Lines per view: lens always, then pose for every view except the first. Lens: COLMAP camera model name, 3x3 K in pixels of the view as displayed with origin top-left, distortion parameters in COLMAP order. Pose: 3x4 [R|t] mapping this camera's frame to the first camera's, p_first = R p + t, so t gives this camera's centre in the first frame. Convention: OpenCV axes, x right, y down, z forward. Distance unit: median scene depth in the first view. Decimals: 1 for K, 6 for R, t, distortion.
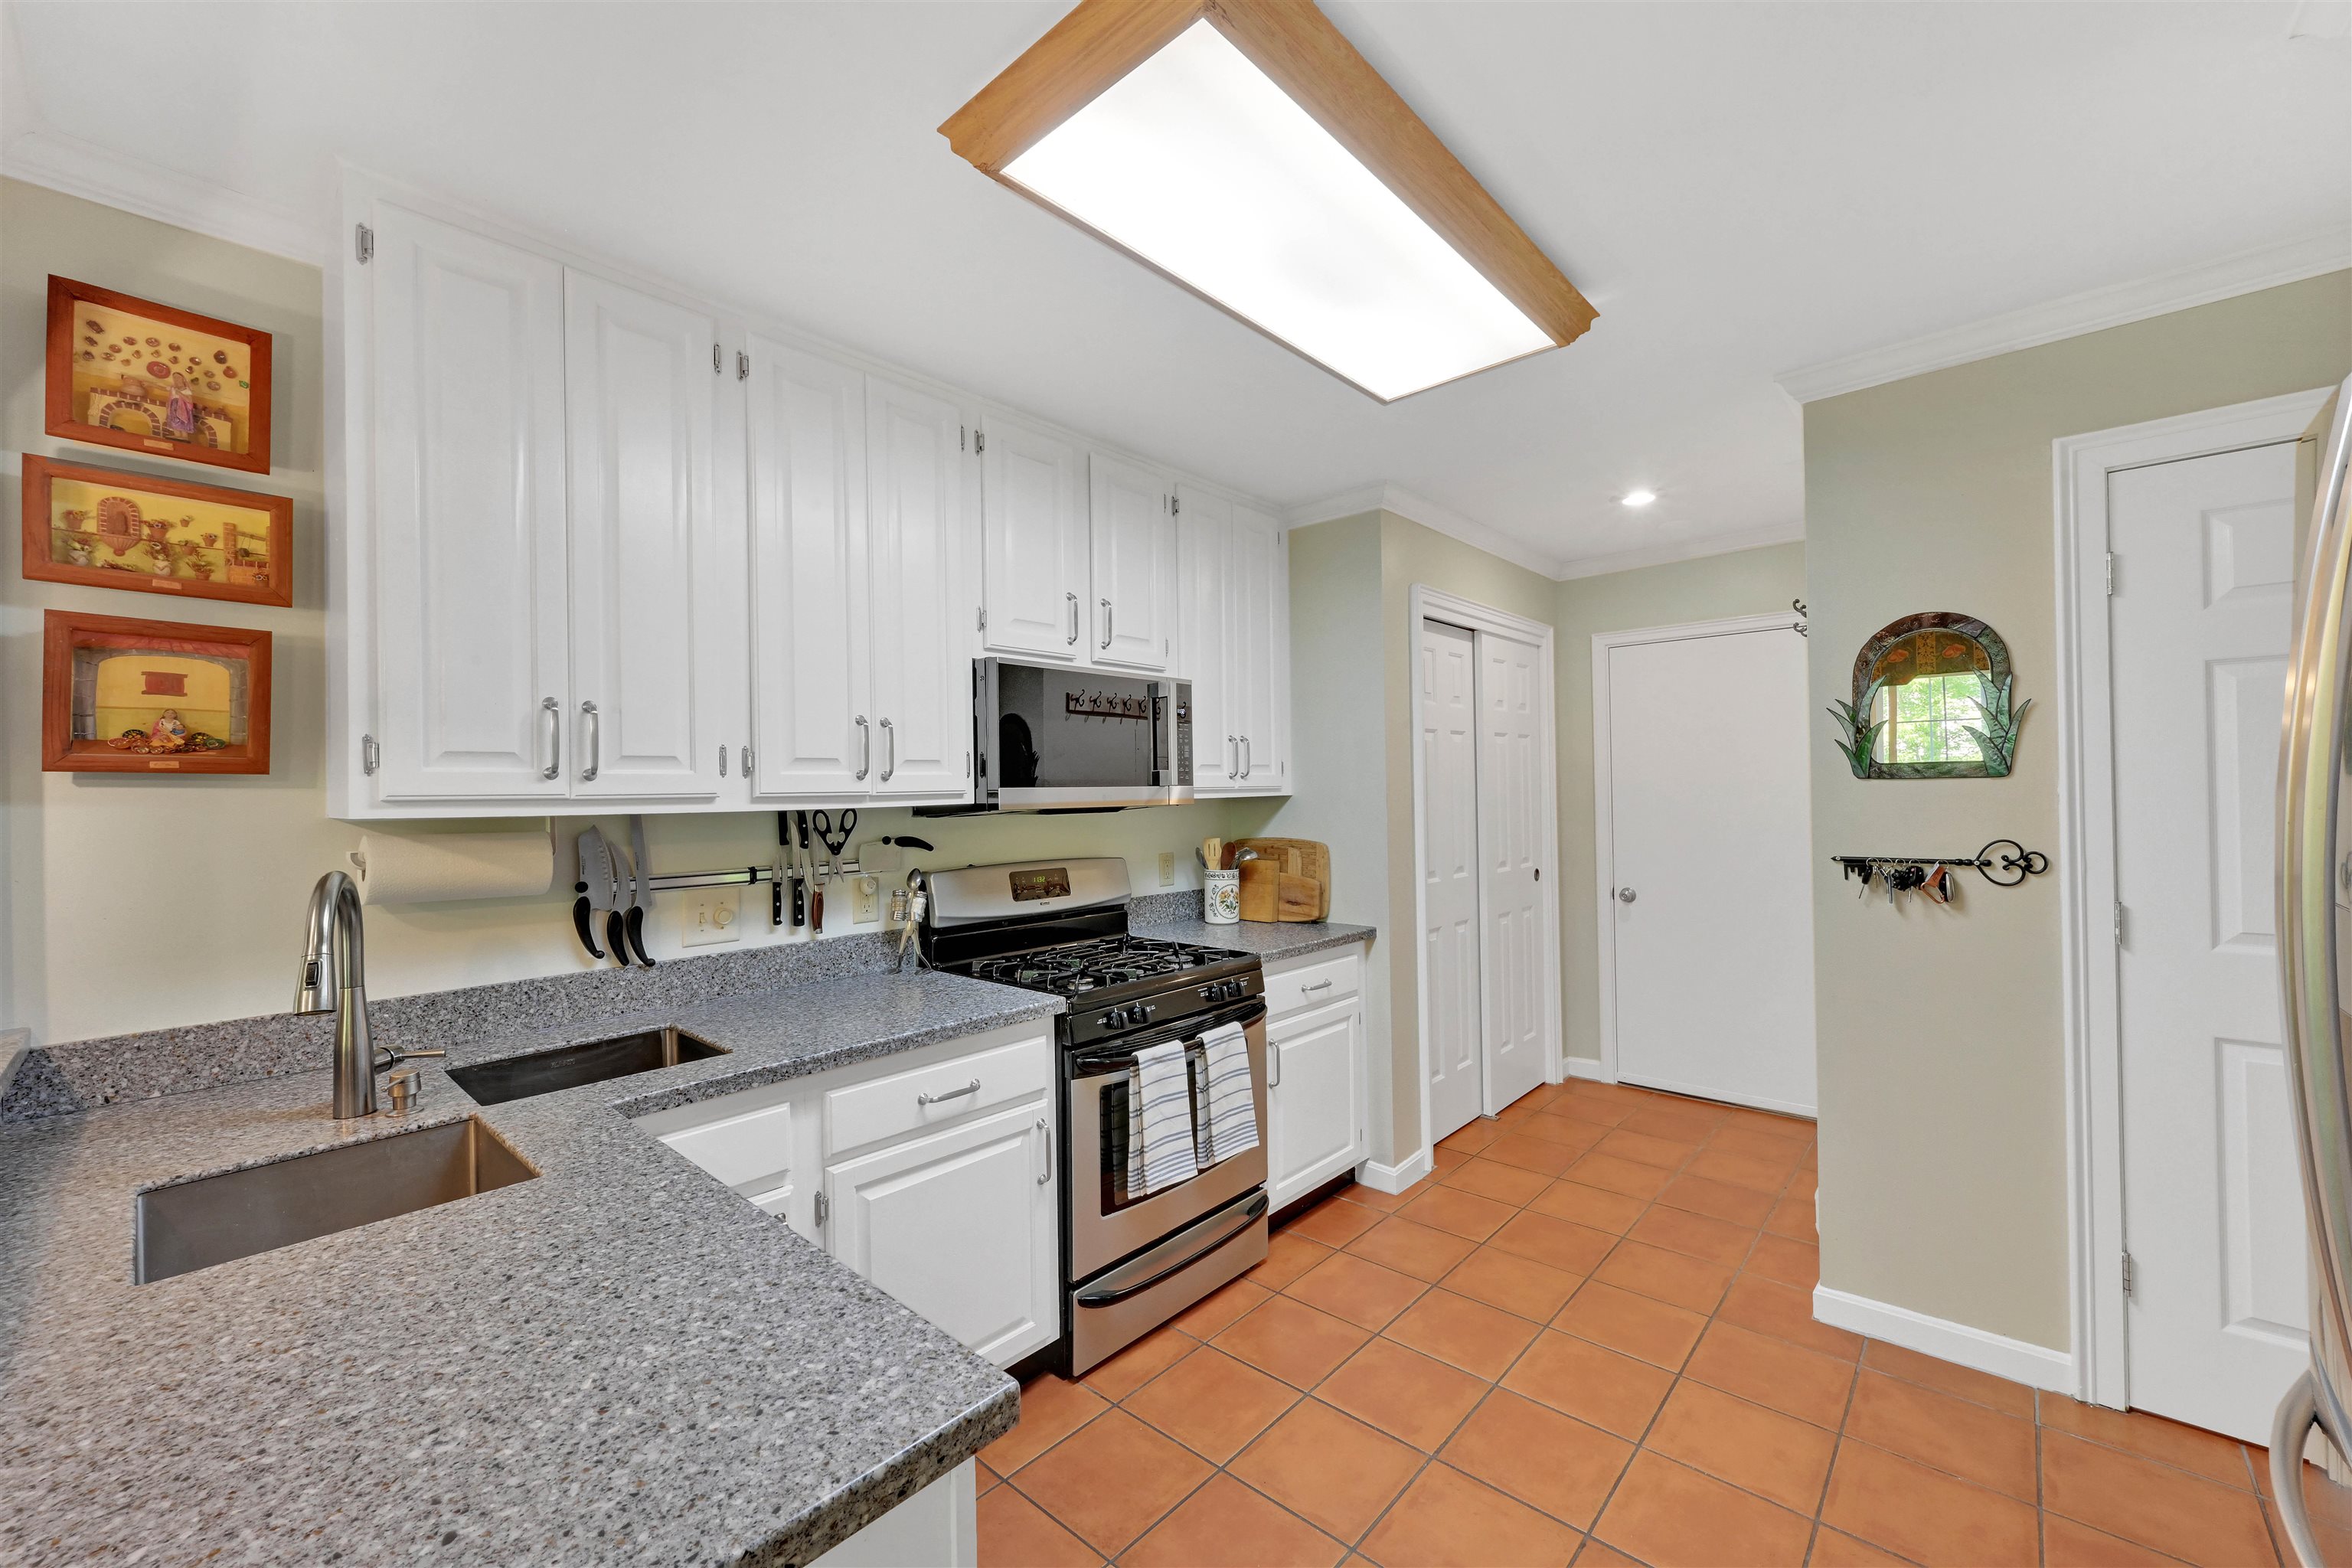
lens RADIAL K [[922.8, 0, 1177.5], [0, 922.8, 789.5], [0, 0, 1]] dist [-0.012403, -0.000146]
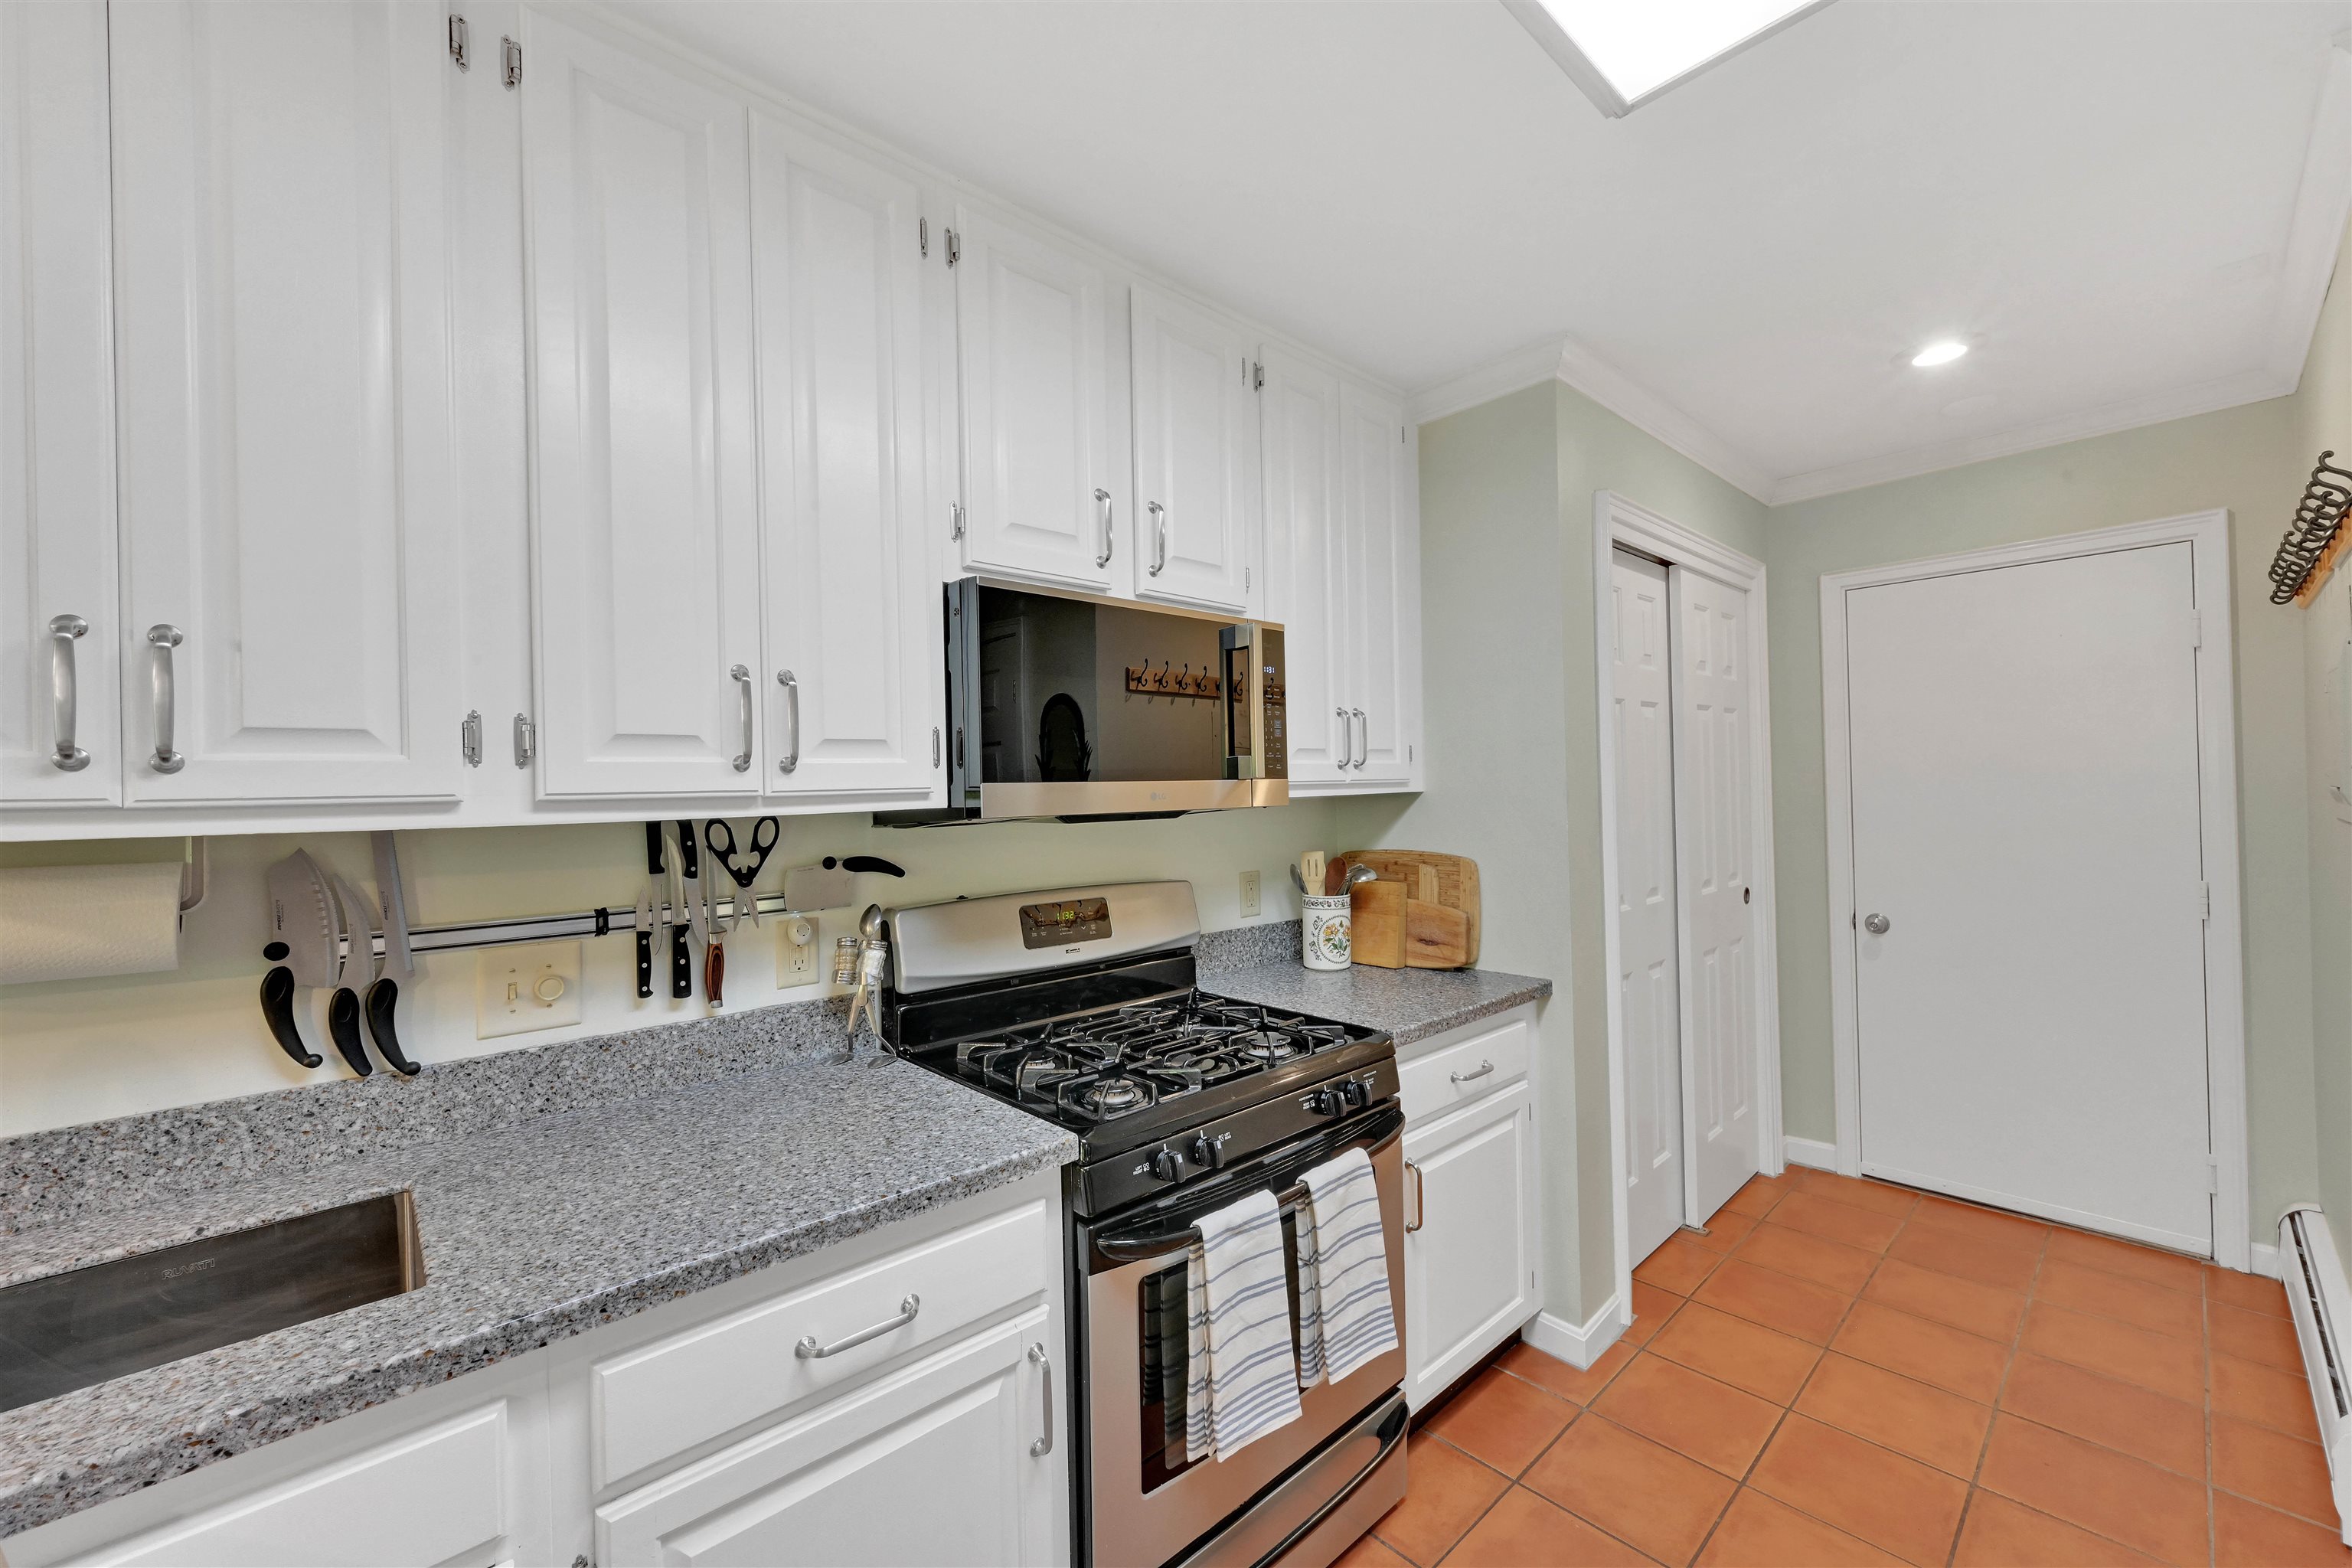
lens RADIAL K [[922.8, 0, 1172.3], [0, 922.8, 794.0], [0, 0, 1]] dist [-0.012403, -0.000146]
pose [[0.995160, -0.006420, -0.098061, -0.001303], [0.007138, 0.999950, 0.006972, 0.002053], [0.098012, -0.007638, 0.995156, 0.353069]]
